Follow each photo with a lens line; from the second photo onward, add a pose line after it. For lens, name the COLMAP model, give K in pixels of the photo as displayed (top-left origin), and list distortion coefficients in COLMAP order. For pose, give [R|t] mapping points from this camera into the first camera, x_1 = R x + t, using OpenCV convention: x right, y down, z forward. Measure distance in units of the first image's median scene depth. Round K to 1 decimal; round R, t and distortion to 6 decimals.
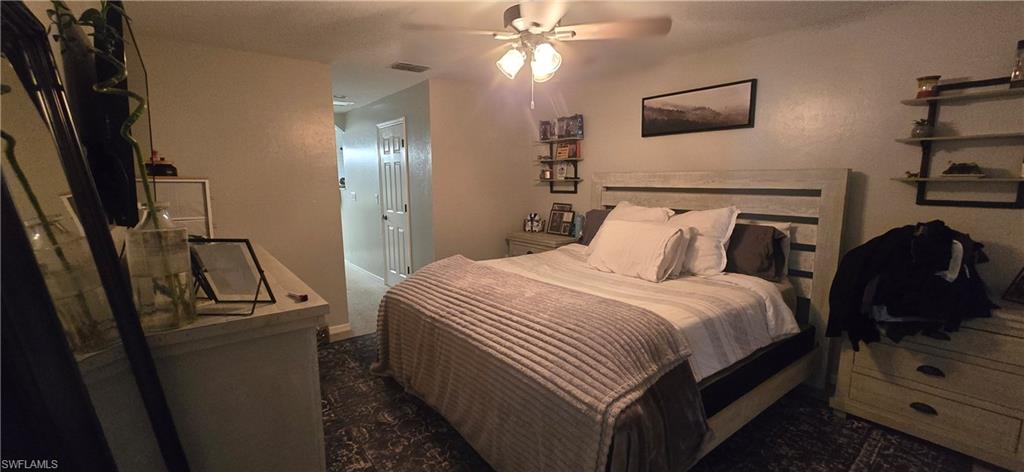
lens RADIAL K [[421.2, 0, 512.0], [0, 421.2, 236.0], [0, 0, 1]] dist [-0.000125, -0.000031]
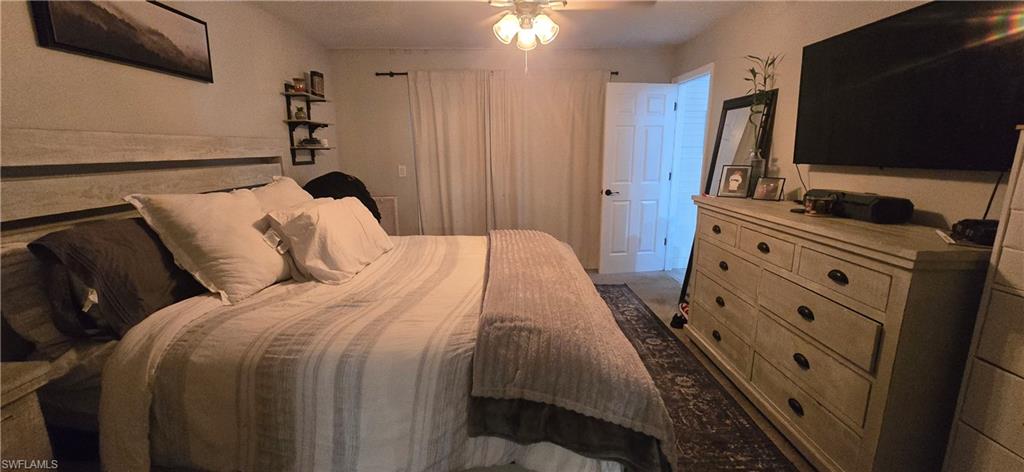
lens RADIAL K [[421.2, 0, 512.0], [0, 421.2, 236.0], [0, 0, 1]] dist [-0.000125, -0.000031]
pose [[-0.796924, -0.105262, 0.594838, -0.392737], [0.100215, 0.948019, 0.302023, -0.154088], [-0.595709, 0.300301, -0.744950, 1.261215]]
